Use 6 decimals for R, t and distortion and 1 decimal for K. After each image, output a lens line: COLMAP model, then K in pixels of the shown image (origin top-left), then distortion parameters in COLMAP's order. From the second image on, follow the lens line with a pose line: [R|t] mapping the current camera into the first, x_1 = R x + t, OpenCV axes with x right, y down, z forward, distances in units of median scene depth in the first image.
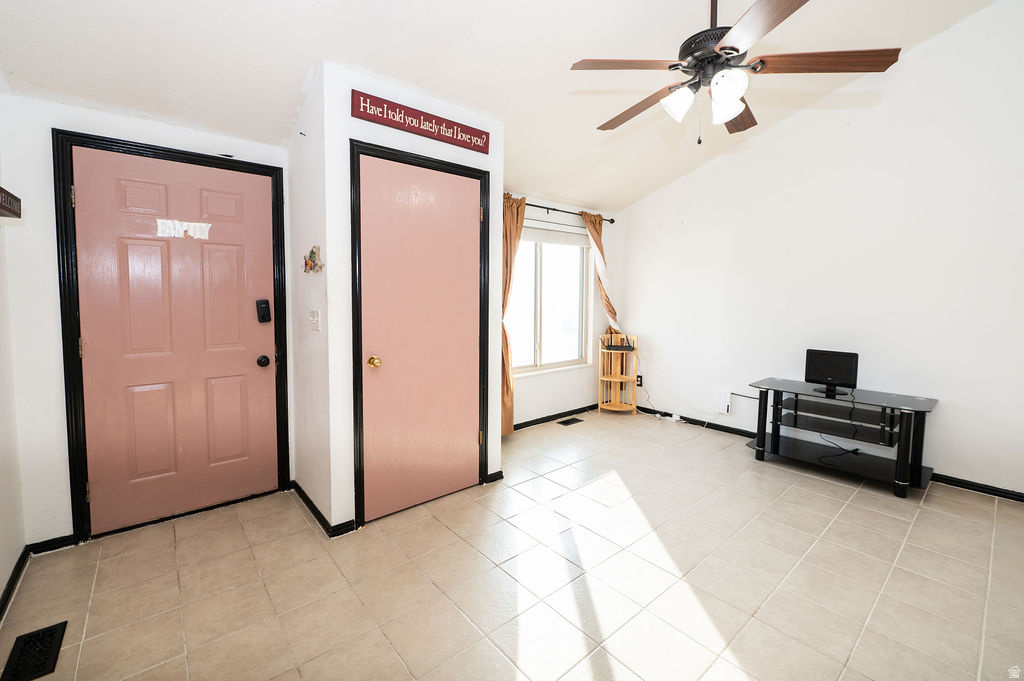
lens RADIAL K [[426.3, 0, 491.2], [0, 426.3, 319.5], [0, 0, 1]] dist [-0.006535, 0.000064]
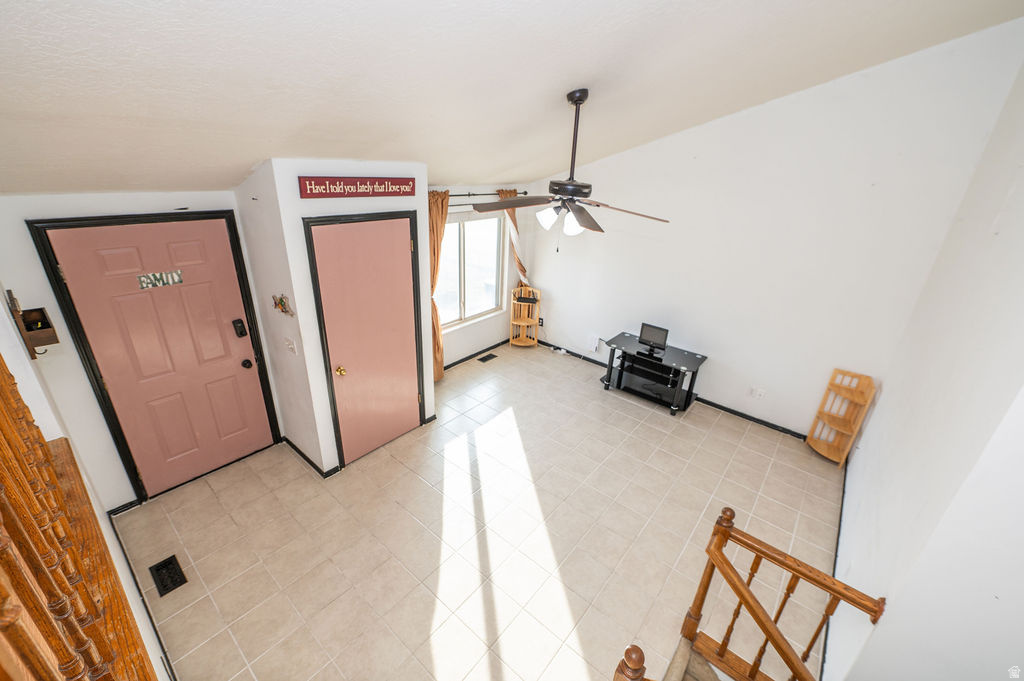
lens RADIAL K [[417.1, 0, 515.6], [0, 417.1, 336.9], [0, 0, 1]] dist [-0.002154, -0.000343]
pose [[0.978617, -0.040784, 0.201605, 0.015541], [-0.031693, 0.938543, 0.343705, -0.367341], [-0.203232, -0.342746, 0.917182, -0.259062]]
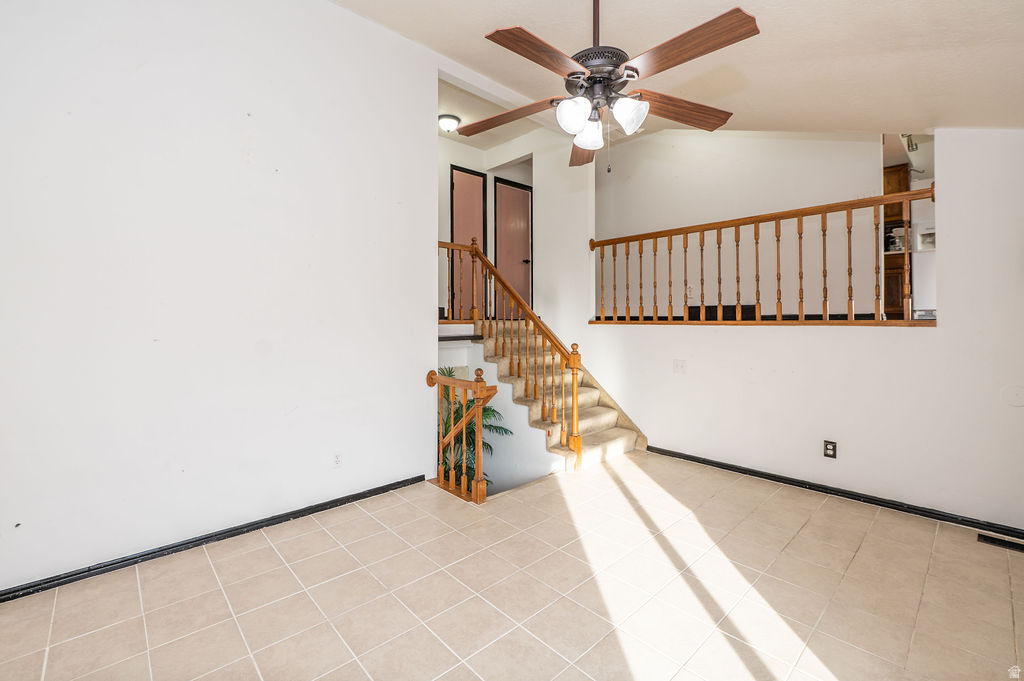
lens RADIAL K [[441.0, 0, 512.1], [0, 441.0, 315.7], [0, 0, 1]] dist [-0.001335, -0.000130]
pose [[-0.997558, -0.000228, -0.069839, 0.447912], [-0.003740, 0.998734, 0.050162, -0.078367], [0.069739, 0.050300, -0.996296, 1.156562]]
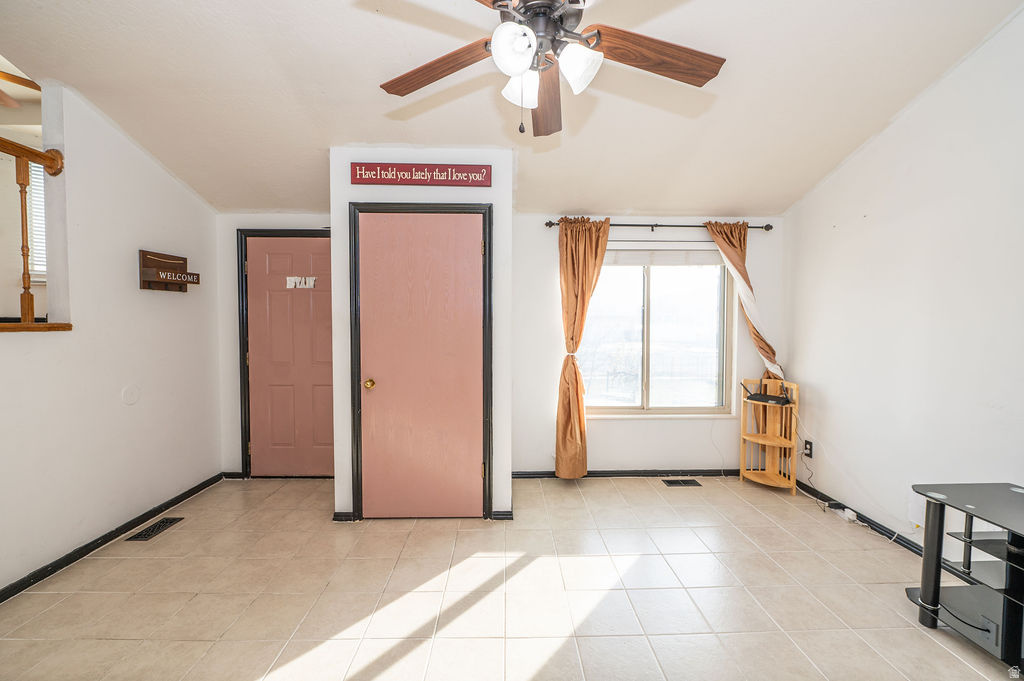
lens RADIAL K [[408.8, 0, 513.3], [0, 408.8, 335.0], [0, 0, 1]] dist [-0.007238, -0.000251]
pose [[0.792584, 0.015657, -0.609561, 0.534797], [-0.033850, 0.999259, -0.018347, -0.021277], [0.608822, 0.035175, 0.792527, 0.245550]]
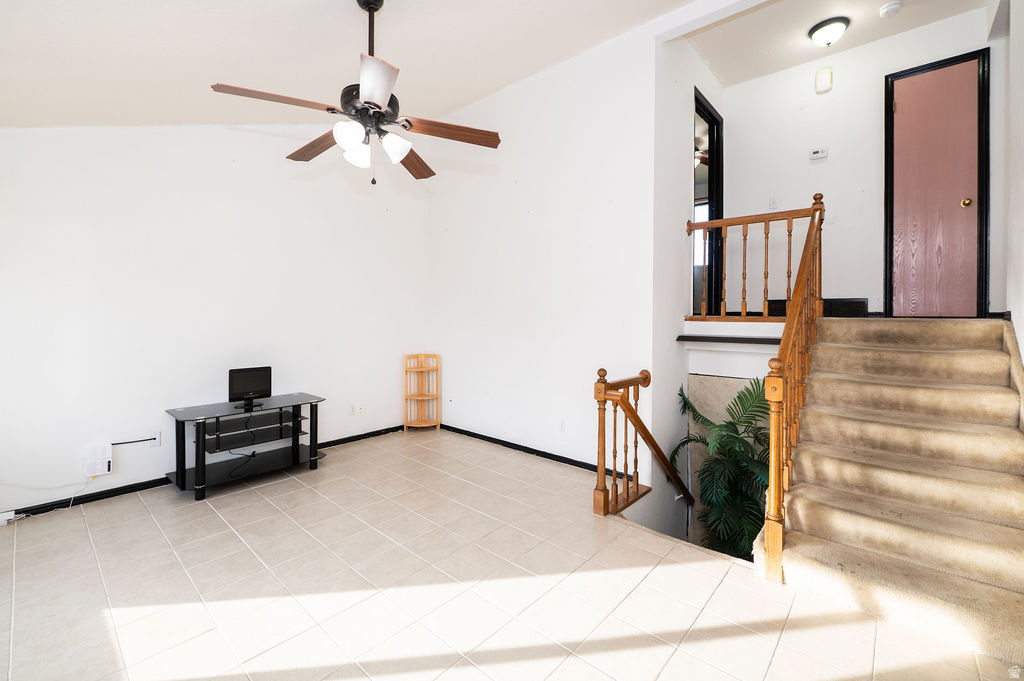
lens RADIAL K [[431.7, 0, 514.7], [0, 431.7, 315.1], [0, 0, 1]] dist [-0.003341, -0.000212]
pose [[-0.165991, -0.004136, 0.986119, -0.392903], [0.051974, 0.998565, 0.012937, -0.039188], [-0.984757, 0.053400, -0.165538, 0.487637]]
